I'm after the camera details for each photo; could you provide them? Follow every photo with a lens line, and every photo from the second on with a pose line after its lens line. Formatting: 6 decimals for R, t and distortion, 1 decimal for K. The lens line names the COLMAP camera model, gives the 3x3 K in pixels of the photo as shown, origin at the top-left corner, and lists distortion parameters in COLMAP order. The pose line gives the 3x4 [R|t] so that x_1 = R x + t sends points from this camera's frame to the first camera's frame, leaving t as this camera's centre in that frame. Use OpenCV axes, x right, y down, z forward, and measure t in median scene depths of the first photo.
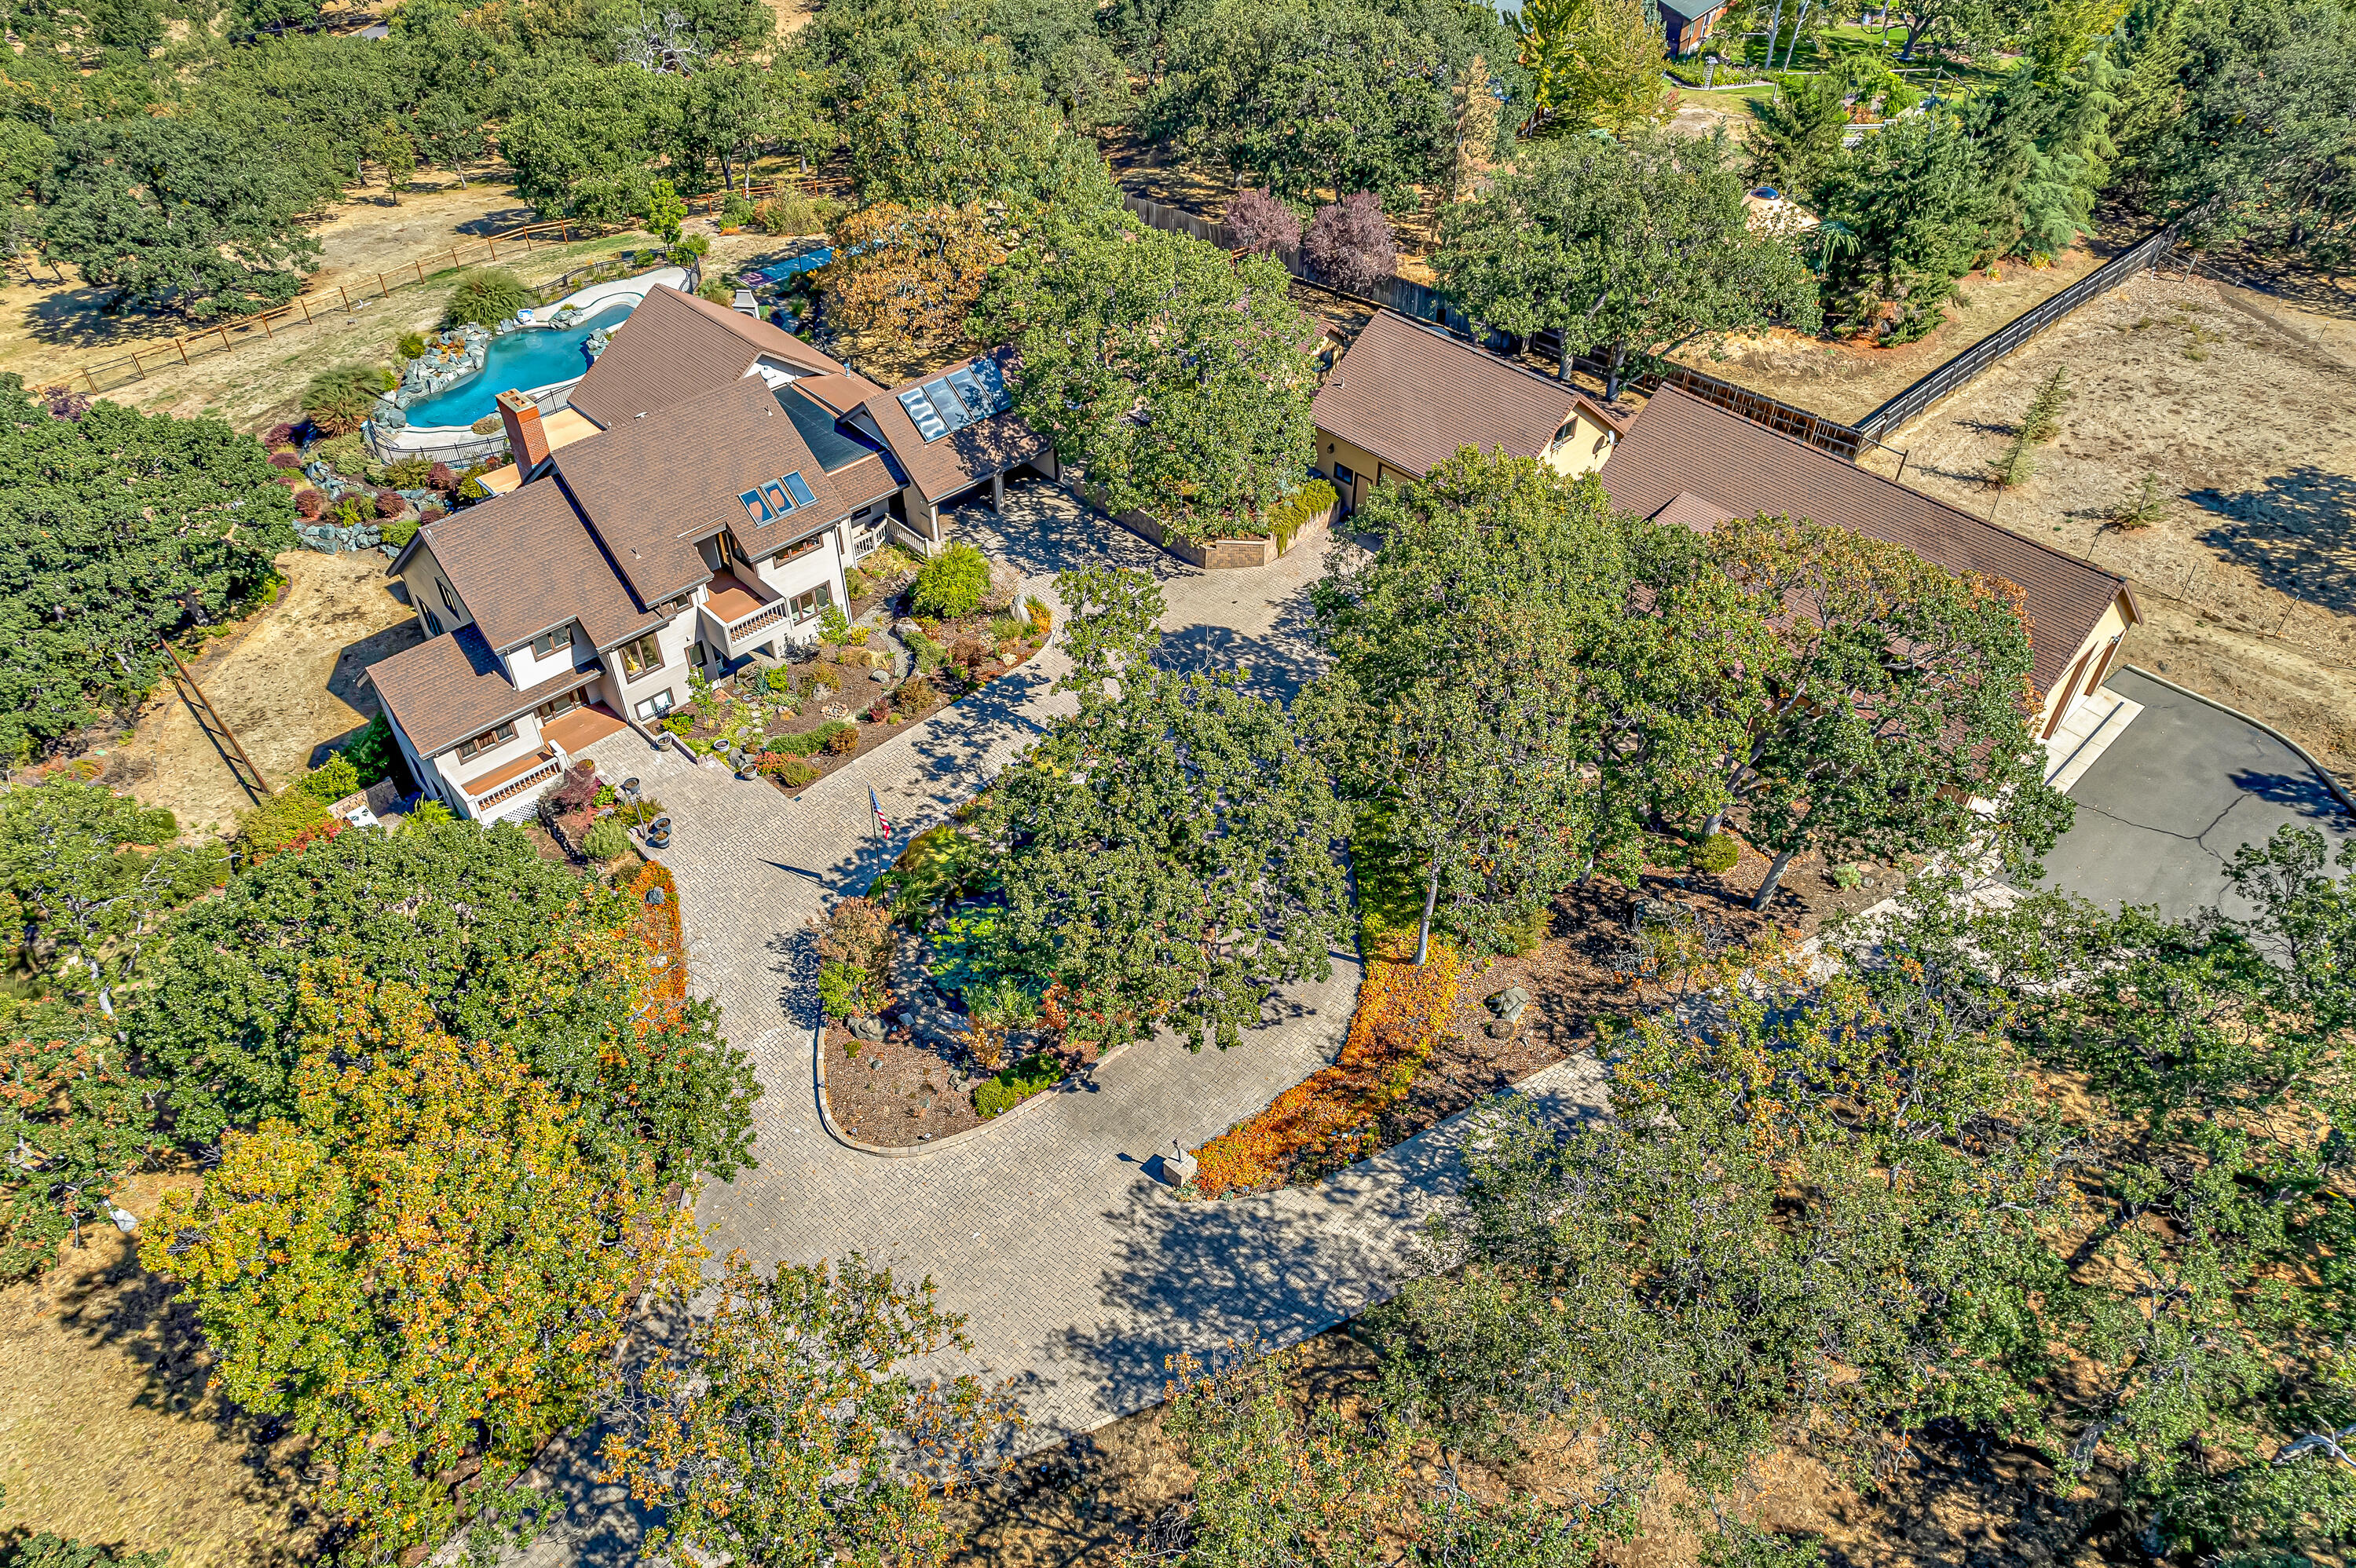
lens RADIAL K [[1543.8, 0, 1176.4], [0, 1543.8, 800.7], [0, 0, 1]] dist [-0.078785, 0.071799]
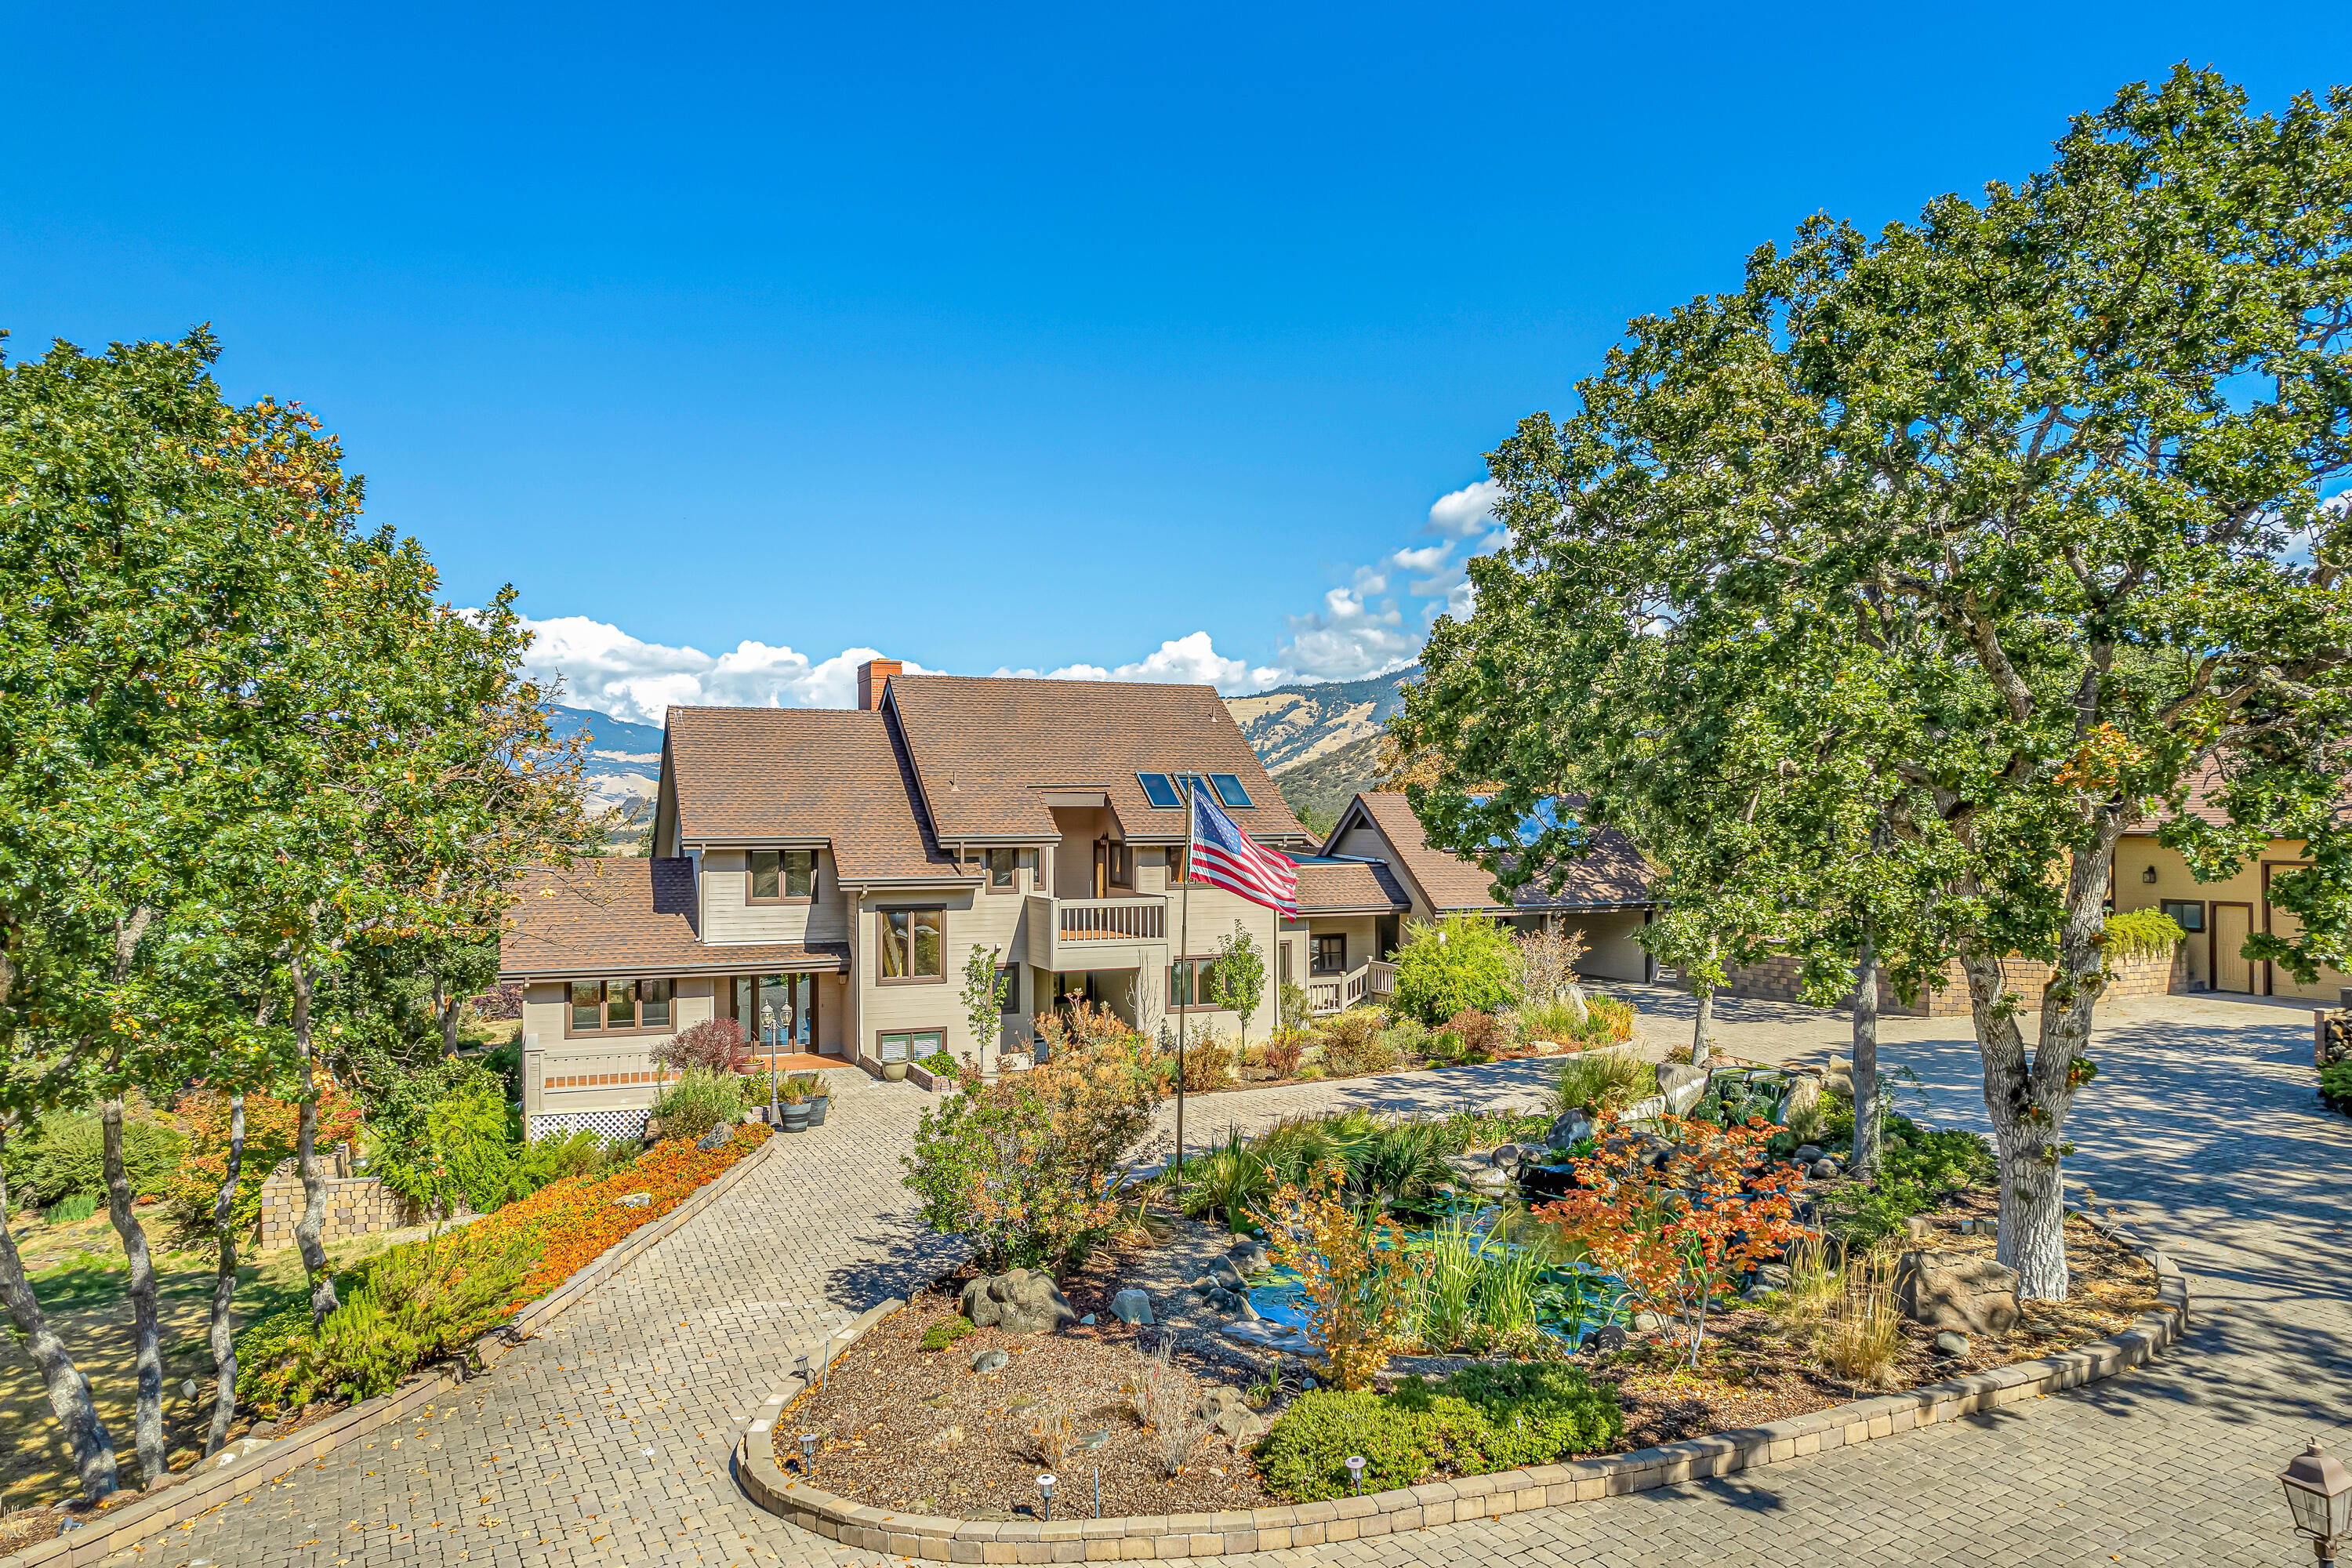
lens RADIAL K [[1541.3, 0, 1174.4], [0, 1541.3, 800.7], [0, 0, 1]] dist [-0.078785, 0.071799]
pose [[0.933463, -0.019904, -0.358120, -0.039812], [-0.231956, 0.728064, -0.645073, 0.209299], [0.273574, 0.685220, 0.675004, 0.553280]]
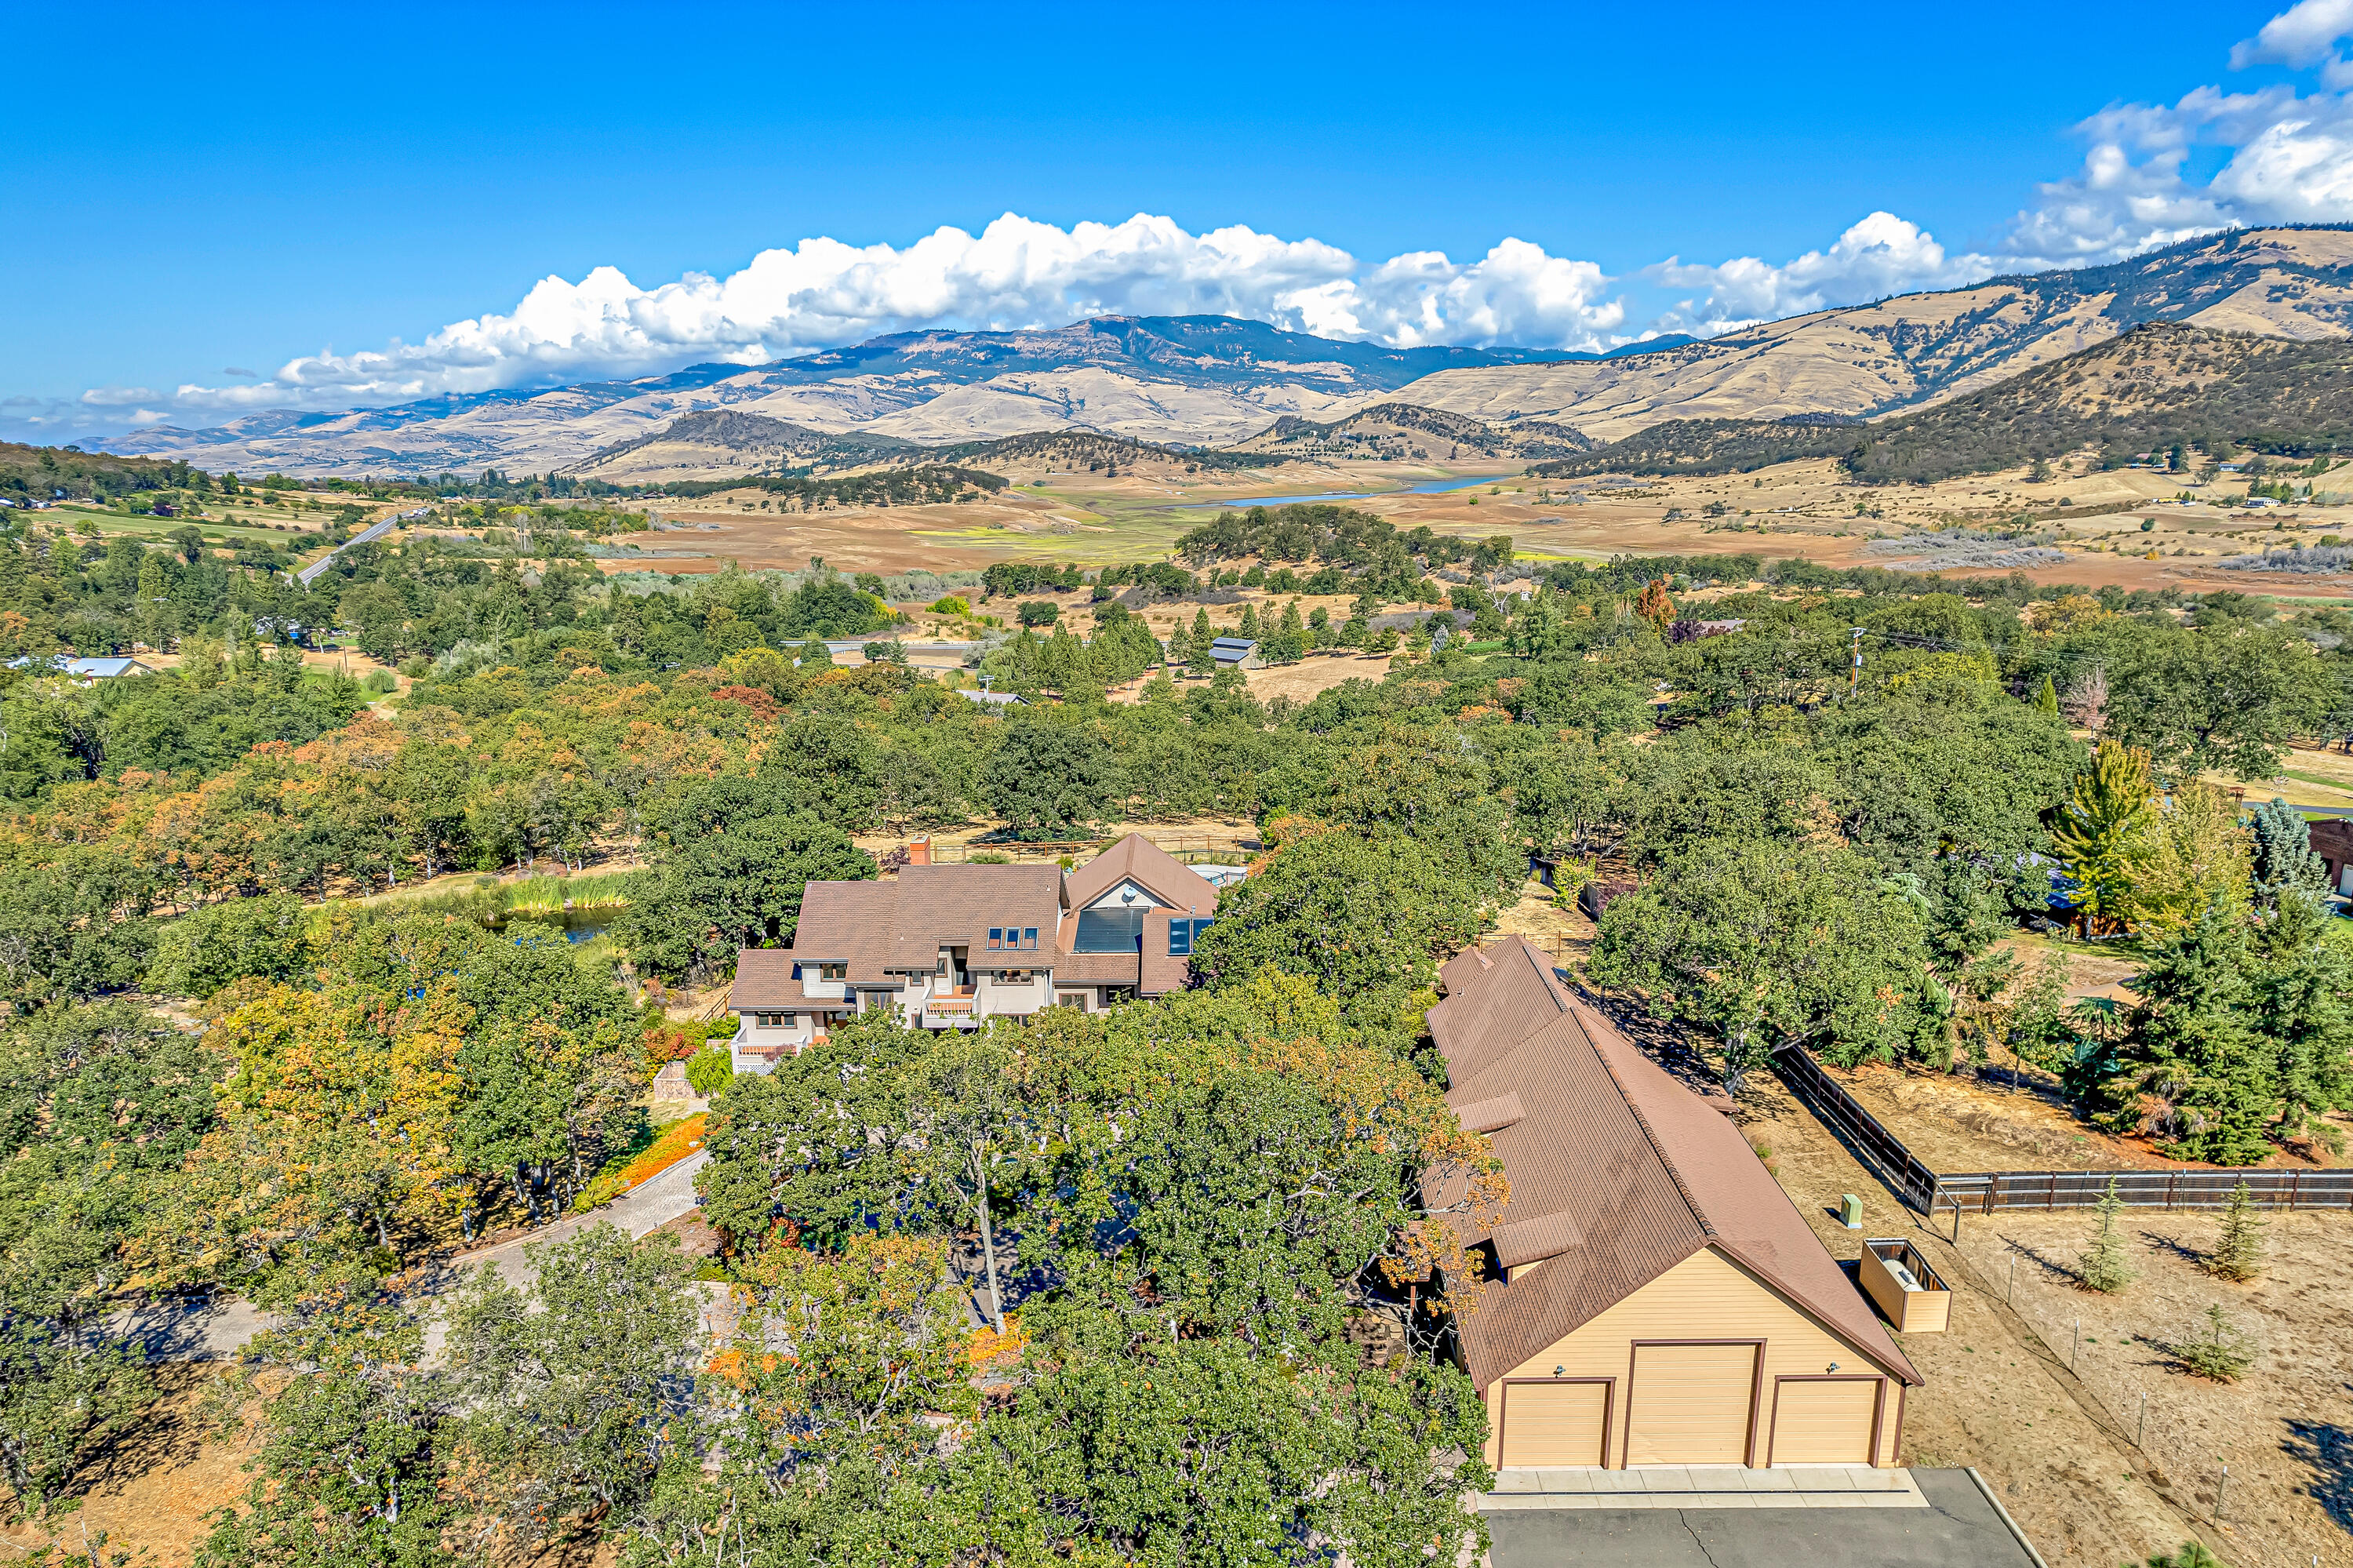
lens RADIAL K [[1537.9, 0, 1182.0], [0, 1537.9, 775.1], [0, 0, 1]] dist [-0.089821, 0.085576]
pose [[0.712476, 0.138417, -0.687909, 0.757532], [-0.464016, 0.828340, -0.313914, 0.042402], [0.526372, 0.542857, 0.654400, 0.088301]]
